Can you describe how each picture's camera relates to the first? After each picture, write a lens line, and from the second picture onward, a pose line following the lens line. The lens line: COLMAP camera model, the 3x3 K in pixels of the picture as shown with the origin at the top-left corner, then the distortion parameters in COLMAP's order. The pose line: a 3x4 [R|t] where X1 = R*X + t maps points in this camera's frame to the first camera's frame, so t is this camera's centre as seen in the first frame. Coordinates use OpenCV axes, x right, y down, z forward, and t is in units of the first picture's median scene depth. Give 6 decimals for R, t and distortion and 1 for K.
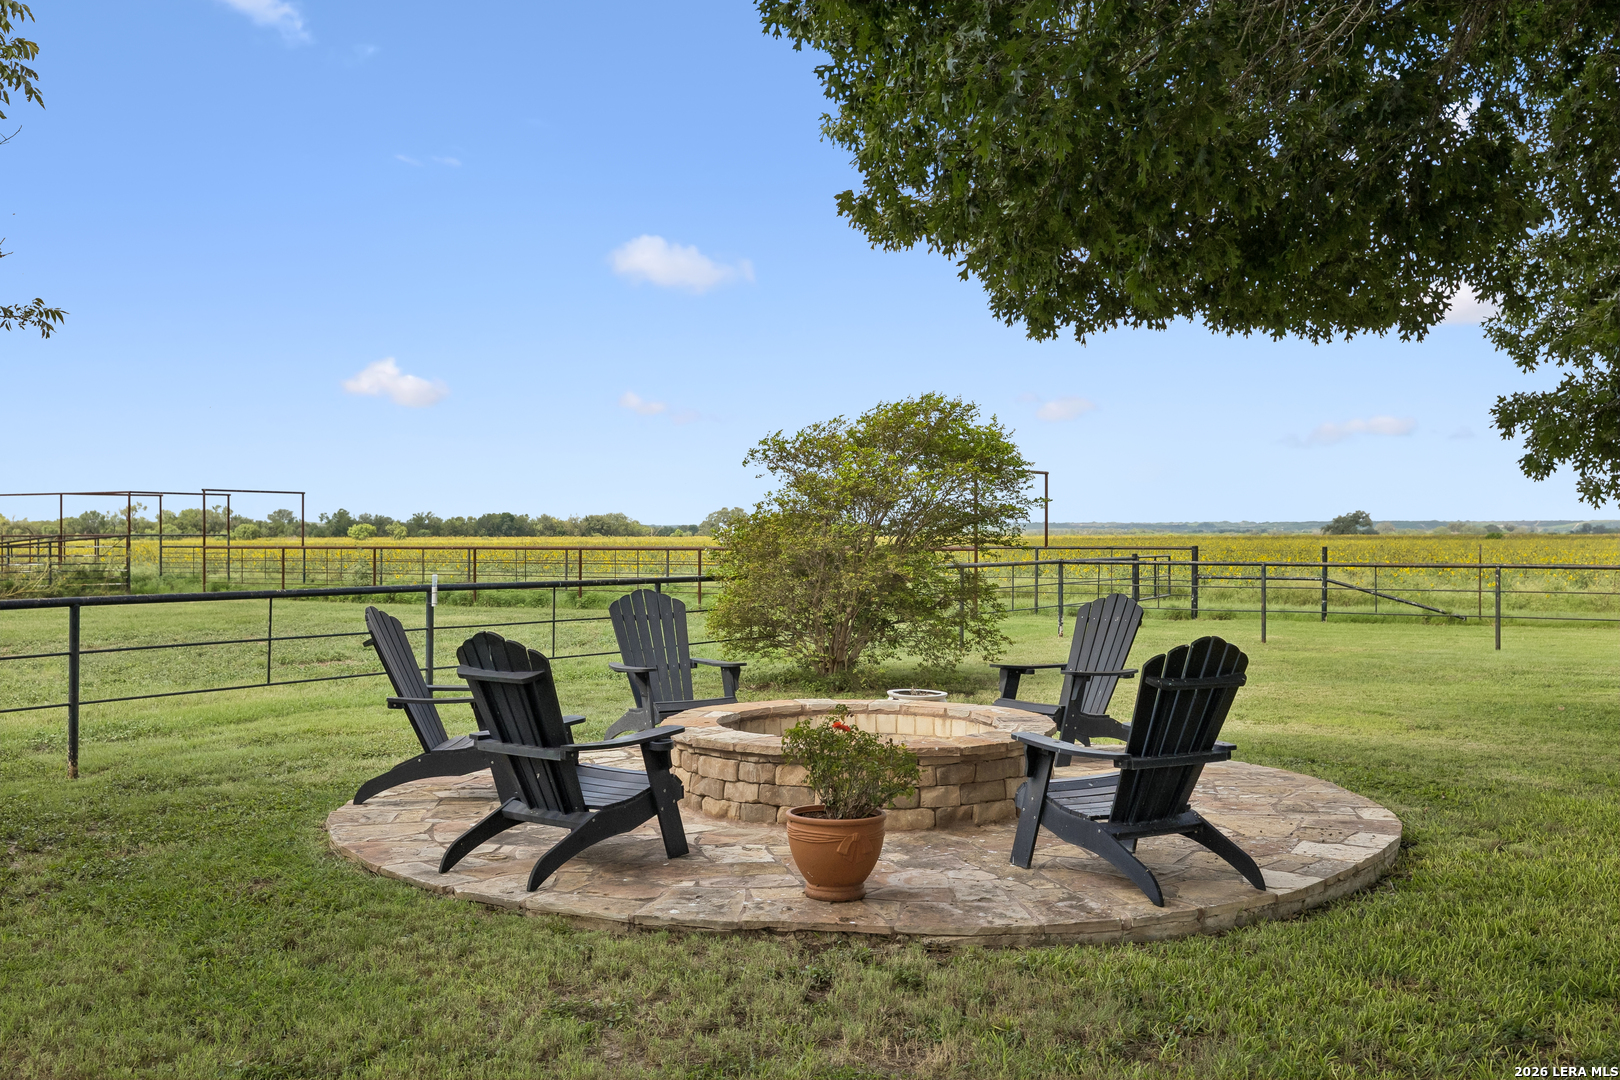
lens RADIAL K [[1627.4, 0, 809.7], [0, 1627.4, 538.0], [0, 0, 1]] dist [-0.008065, 0.000000]
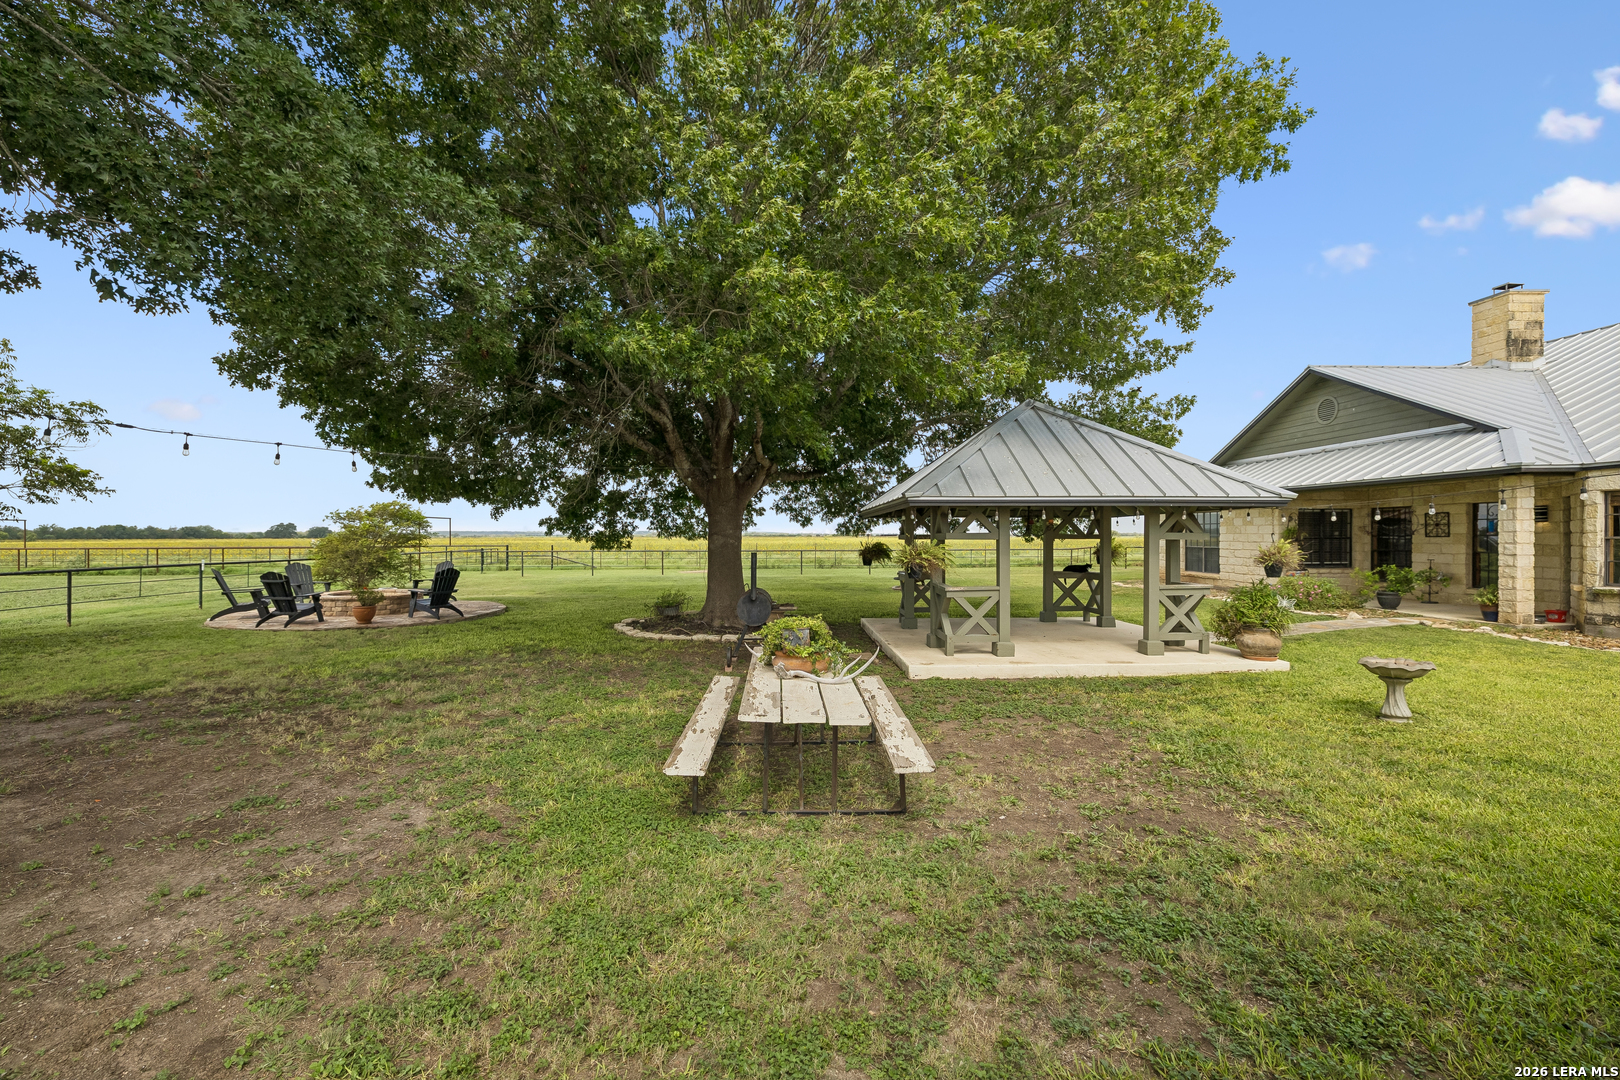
lens RADIAL K [[706.7, 0, 811.3], [0, 706.7, 530.7], [0, 0, 1]] dist [0.000677, 0.000066]
pose [[0.829912, 0.001507, 0.557892, -0.022165], [0.003928, 0.999956, -0.008544, -0.013040], [-0.557881, 0.009282, 0.829869, -0.594771]]
